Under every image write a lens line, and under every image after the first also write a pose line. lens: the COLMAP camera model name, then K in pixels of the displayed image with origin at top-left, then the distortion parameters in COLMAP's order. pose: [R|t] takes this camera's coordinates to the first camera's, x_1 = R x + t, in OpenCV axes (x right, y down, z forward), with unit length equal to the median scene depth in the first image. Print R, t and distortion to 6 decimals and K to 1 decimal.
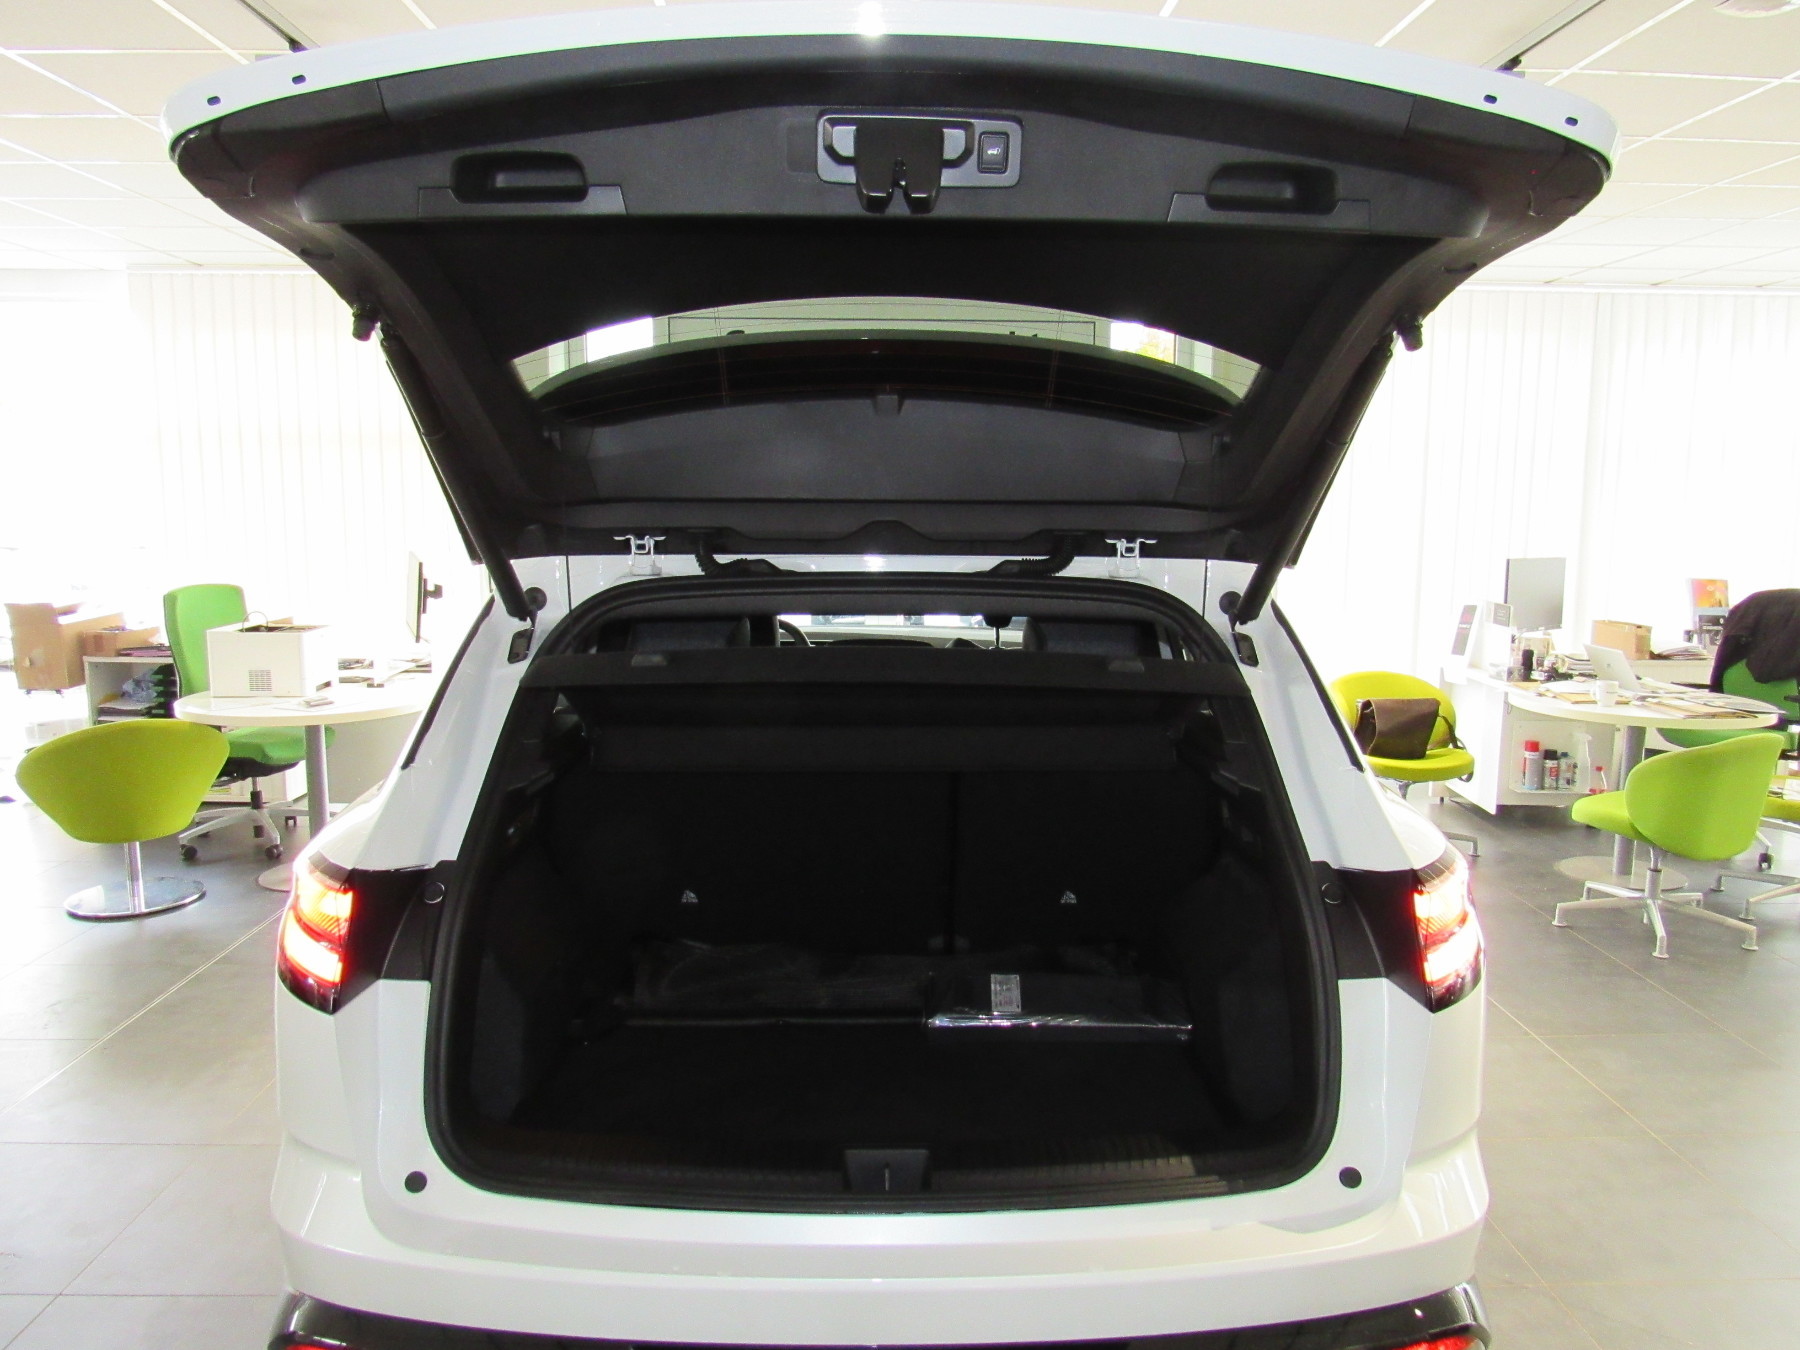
lens RADIAL K [[1311.9, 0, 896.9], [0, 1311.9, 665.4], [0, 0, 1]] dist [-0.030923, 0.011118]
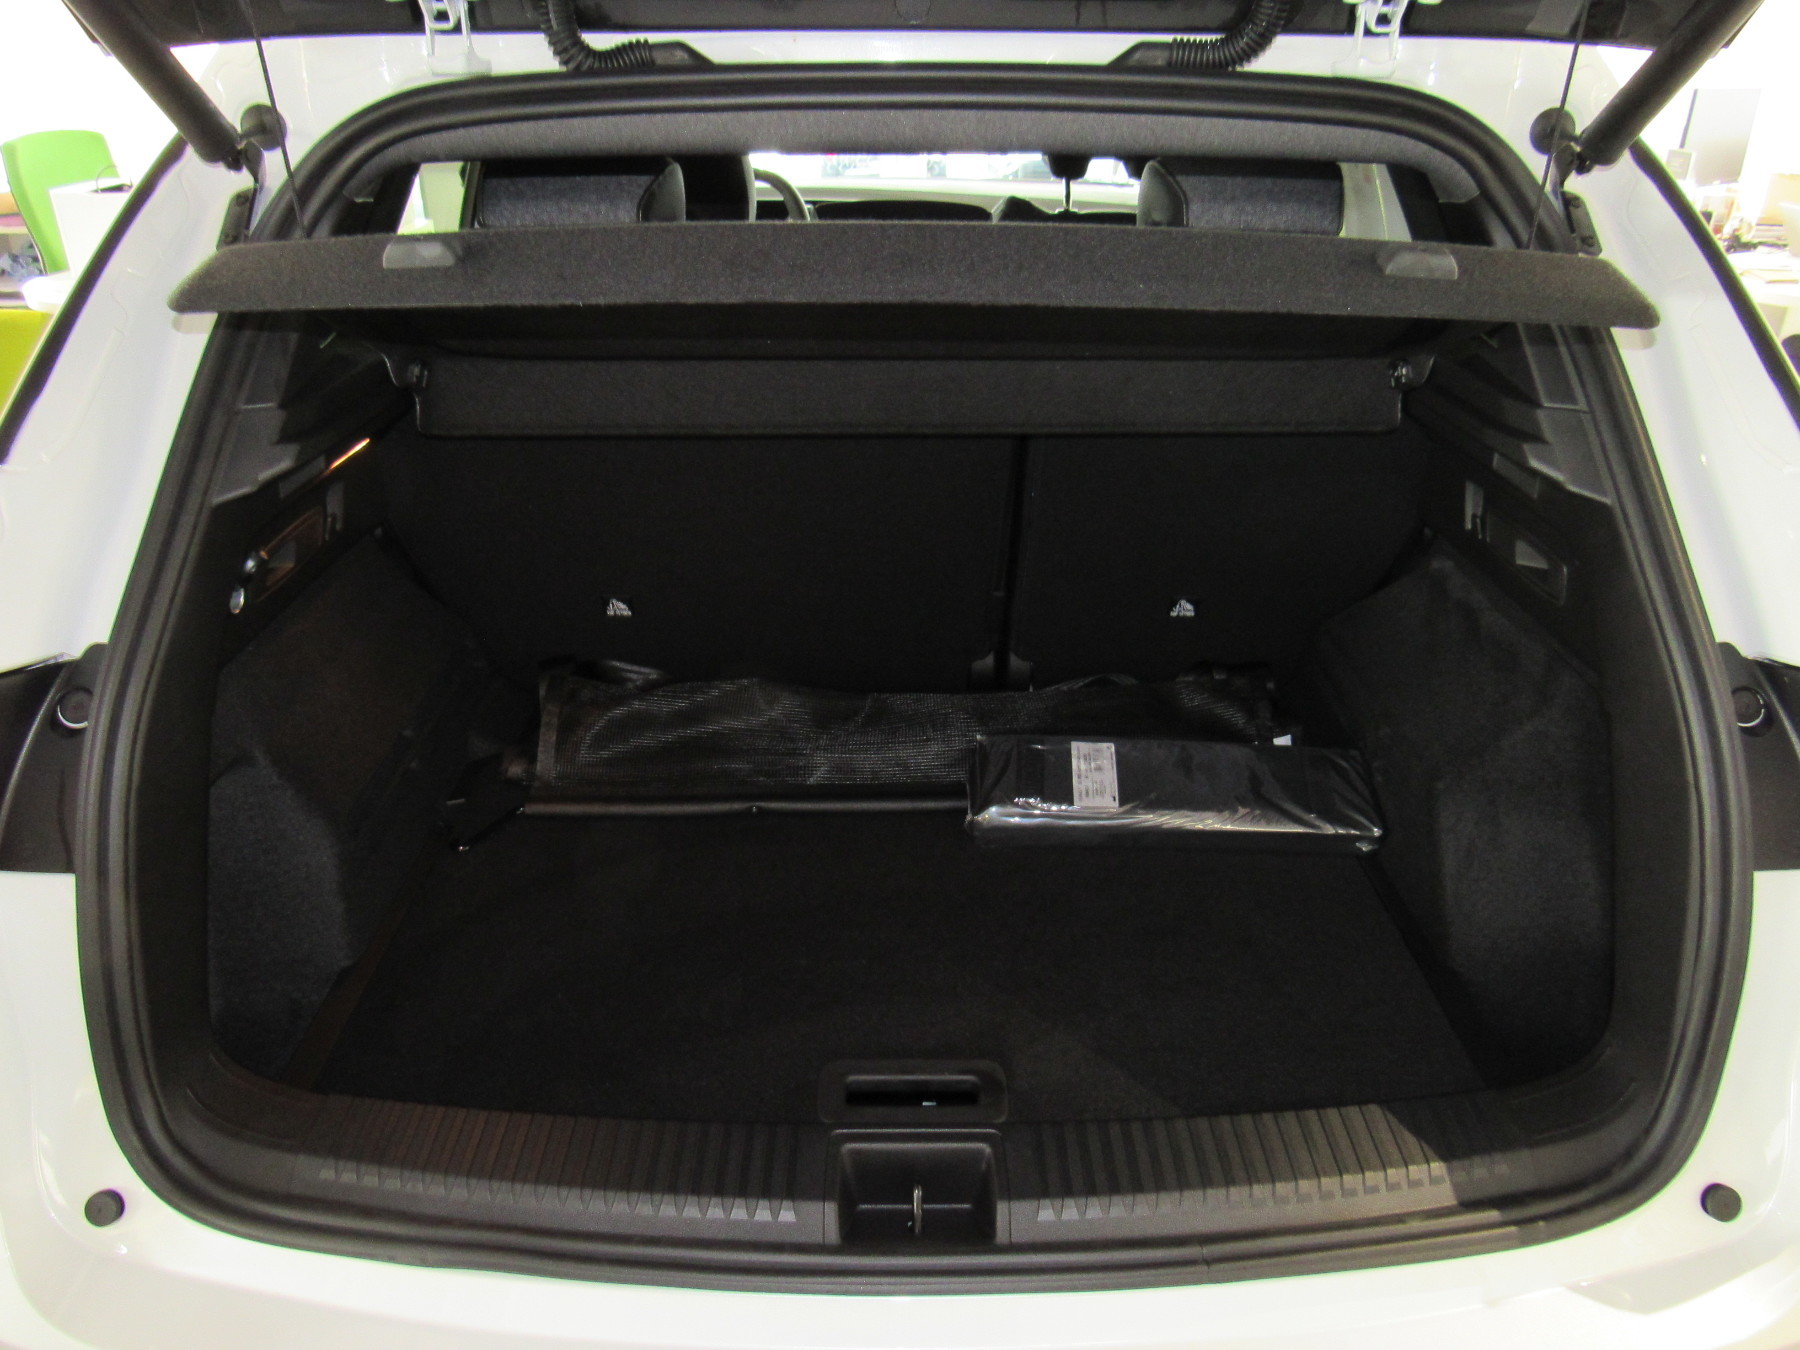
lens RADIAL K [[1311.9, 0, 898.8], [0, 1311.9, 678.9], [0, 0, 1]] dist [-0.030923, 0.011118]
pose [[0.999938, 0.000958, -0.011071, -0.007973], [0.002743, 0.944184, 0.329406, -0.011486], [0.010768, -0.329416, 0.944123, 0.419875]]
